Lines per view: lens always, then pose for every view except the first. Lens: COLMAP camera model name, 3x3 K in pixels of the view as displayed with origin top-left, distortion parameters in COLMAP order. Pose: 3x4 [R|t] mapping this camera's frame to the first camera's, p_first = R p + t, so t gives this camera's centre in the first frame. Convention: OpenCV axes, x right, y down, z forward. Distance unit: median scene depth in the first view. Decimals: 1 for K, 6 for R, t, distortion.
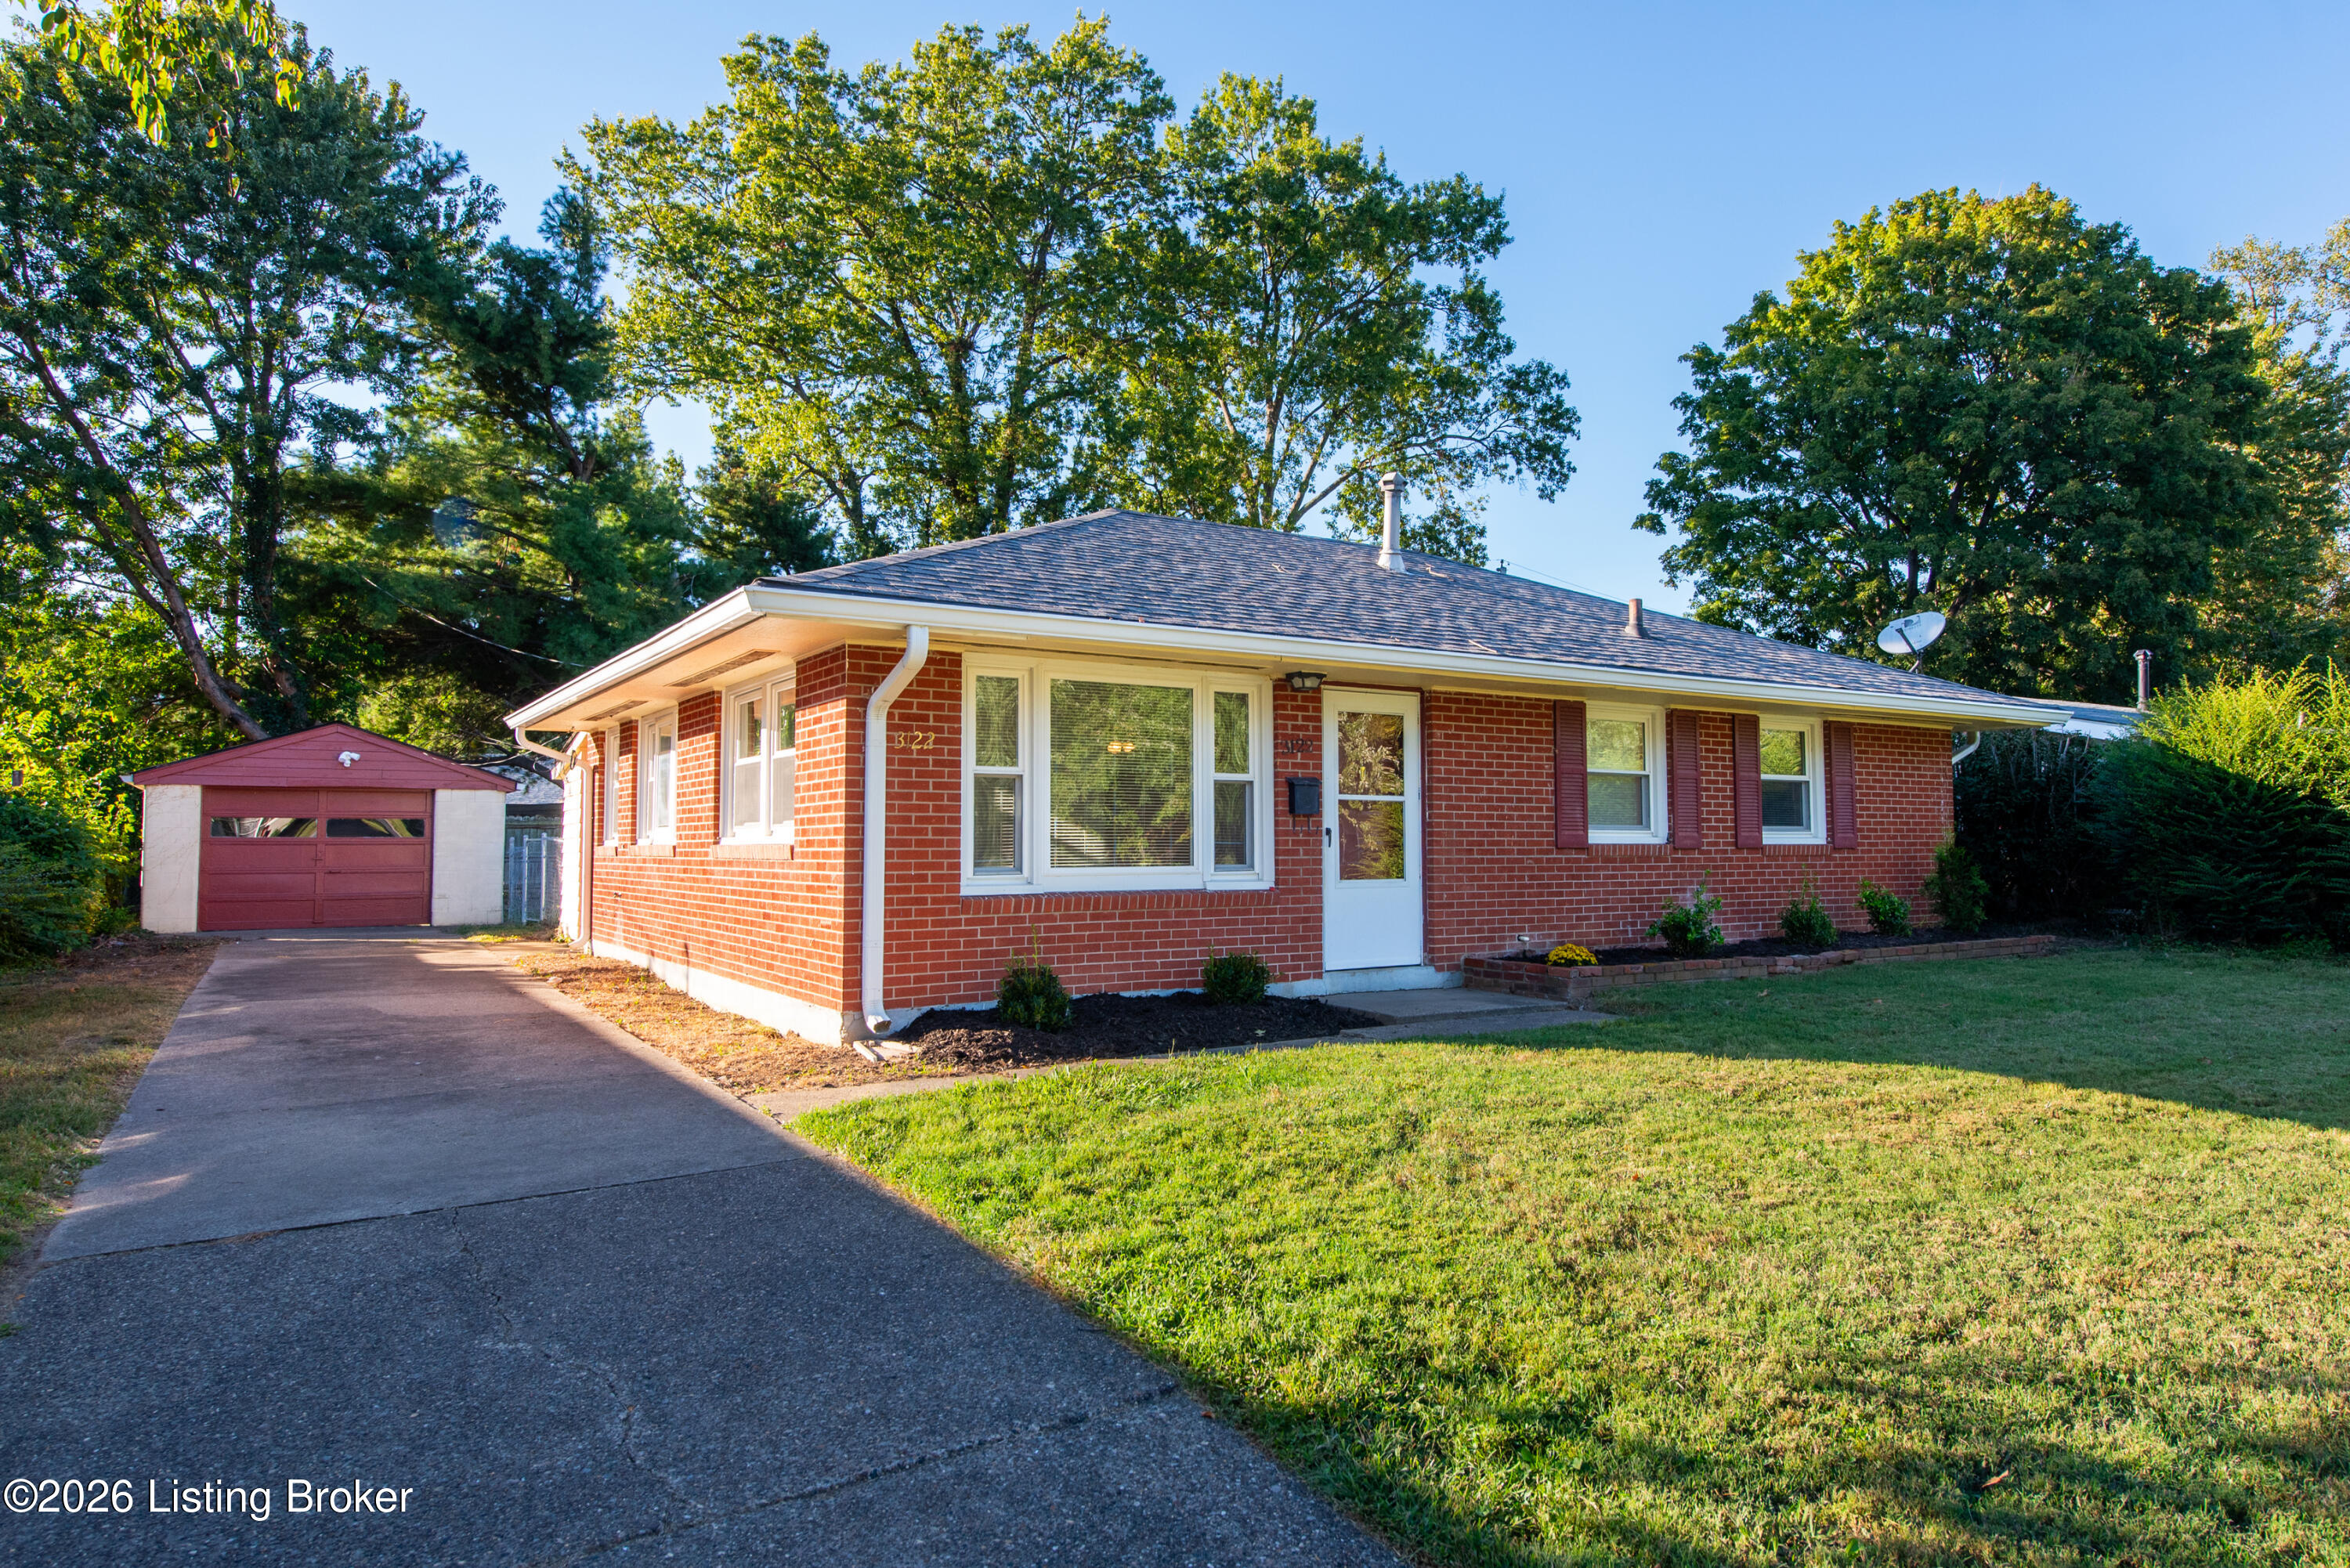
lens RADIAL K [[1333.8, 0, 1192.8], [0, 1333.8, 791.3], [0, 0, 1]] dist [0.008067, 0.001652]
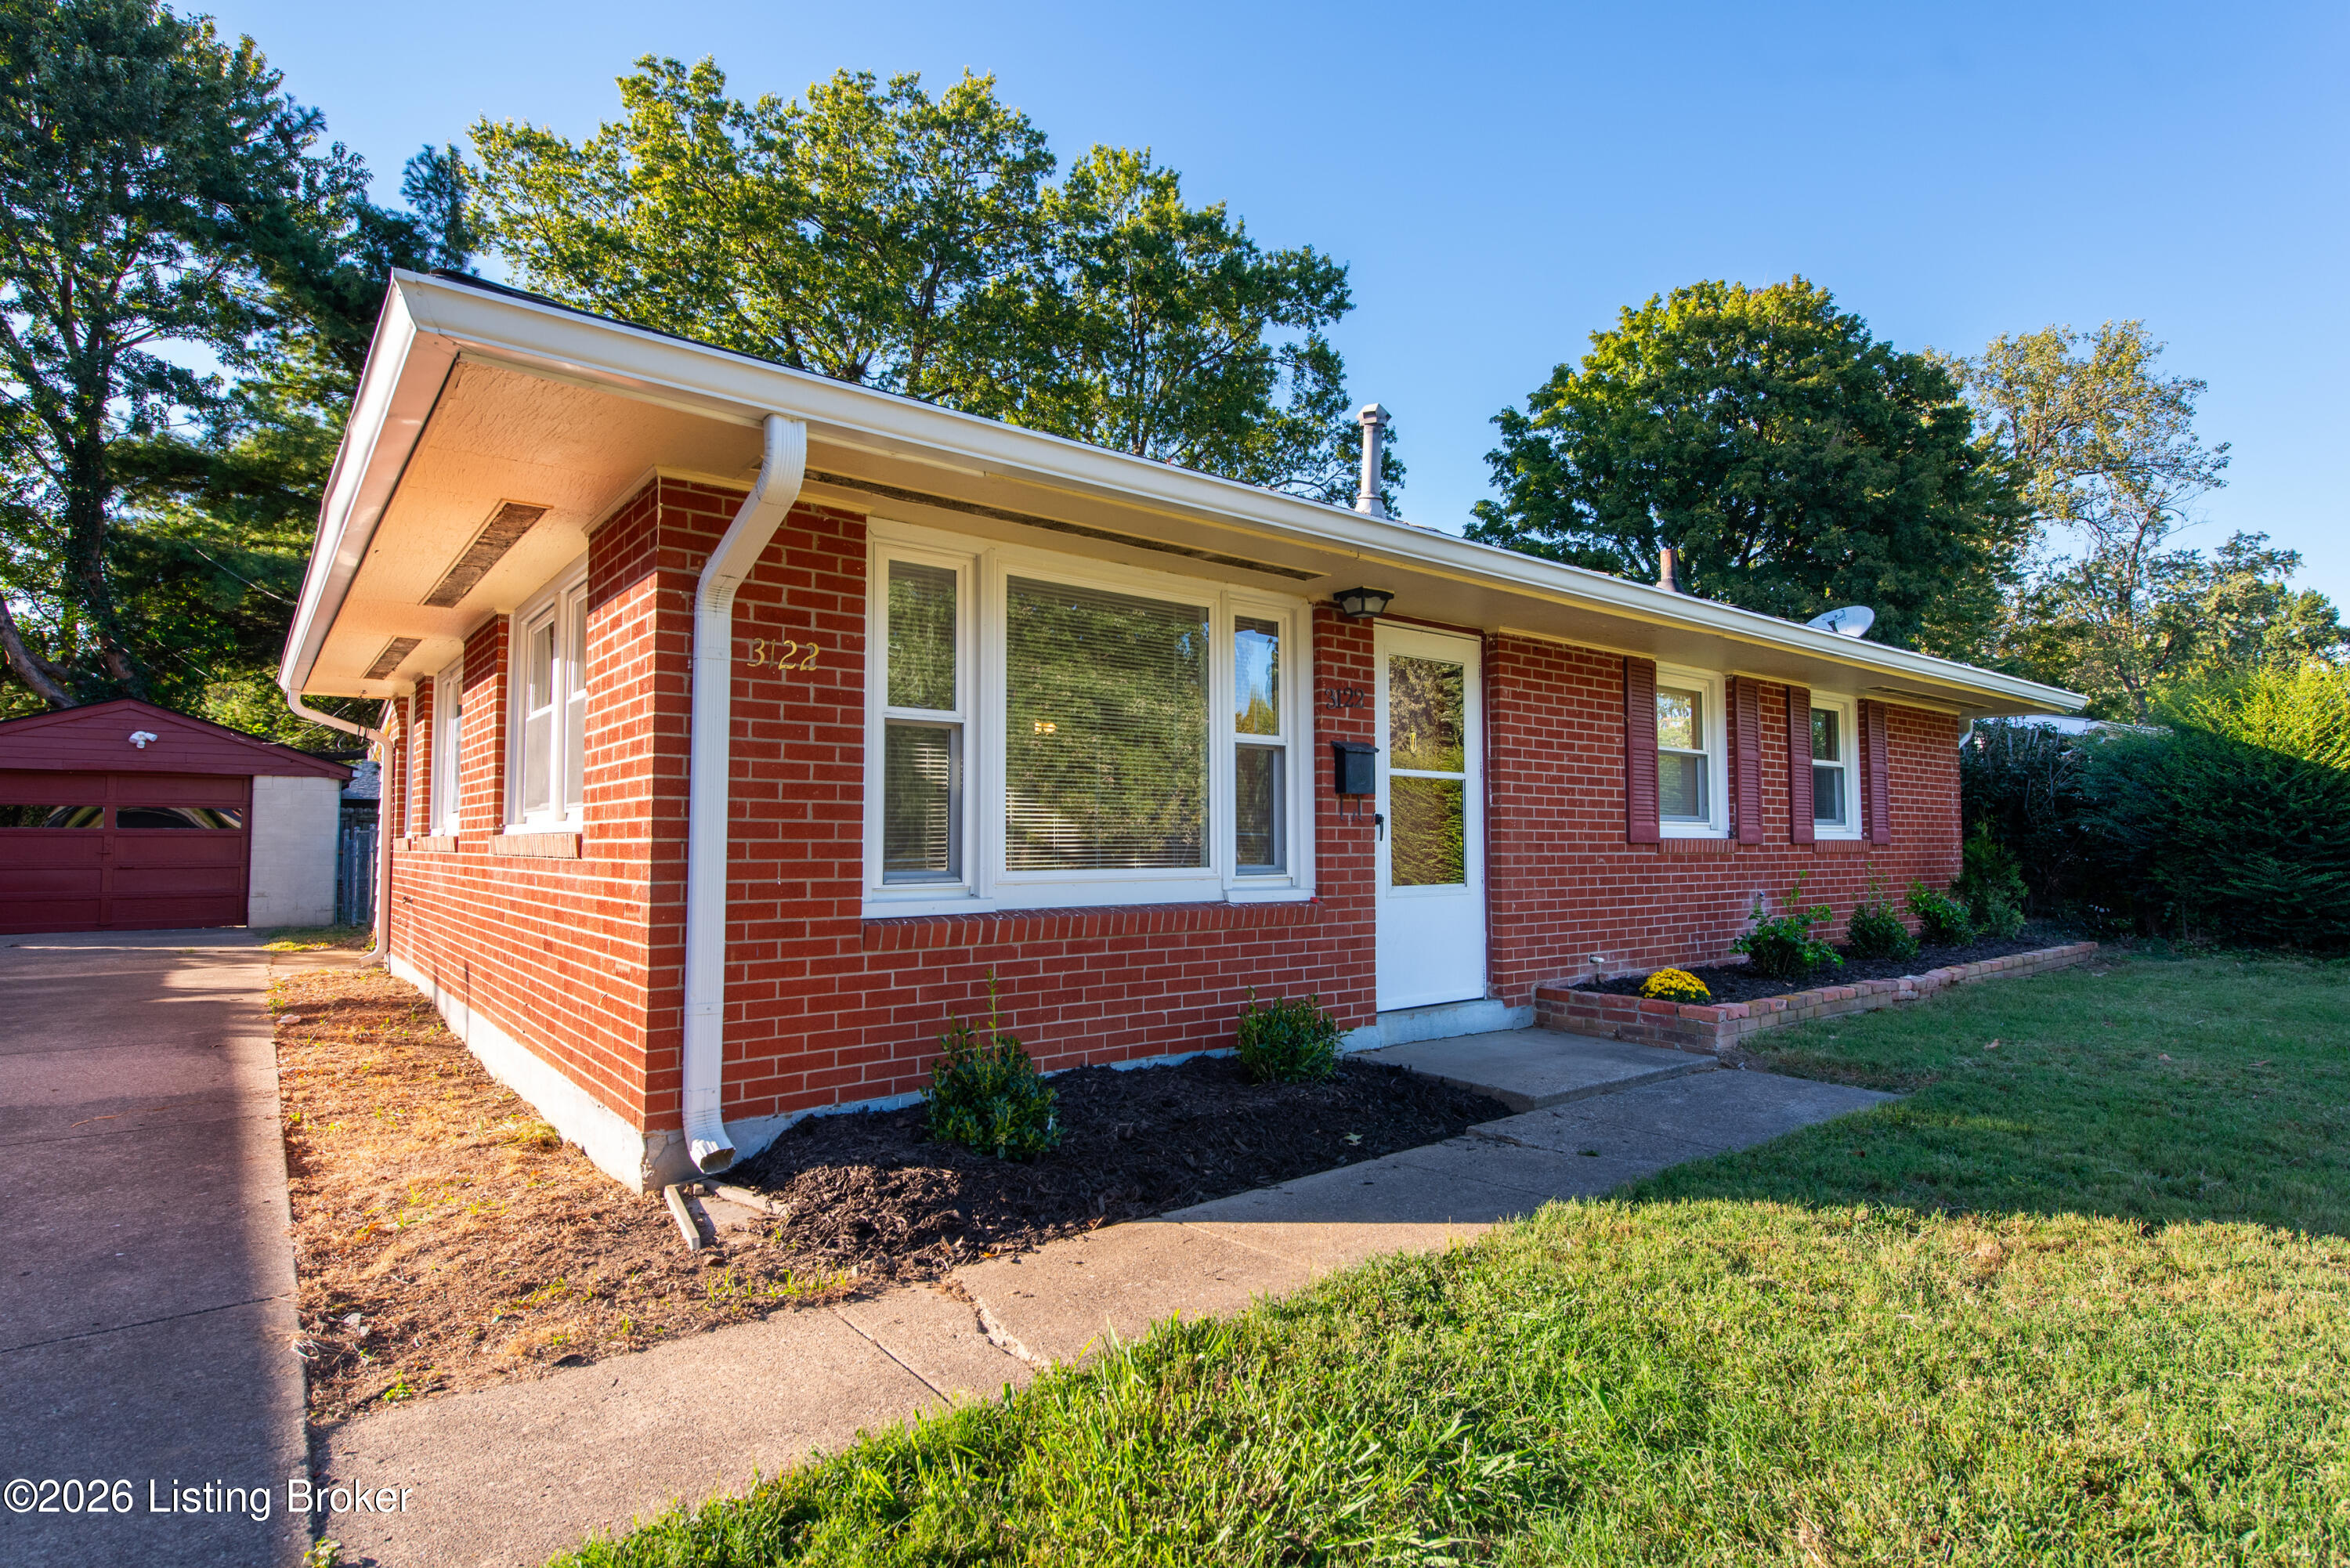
lens RADIAL K [[1123.4, 0, 1163.4], [0, 1123.4, 798.1], [0, 0, 1]] dist [0.010414, -0.003145]
pose [[0.994908, 0.006847, 0.100557, -0.034406], [-0.007022, 0.999974, 0.001392, 0.008509], [-0.100545, -0.002091, 0.994930, 0.184358]]
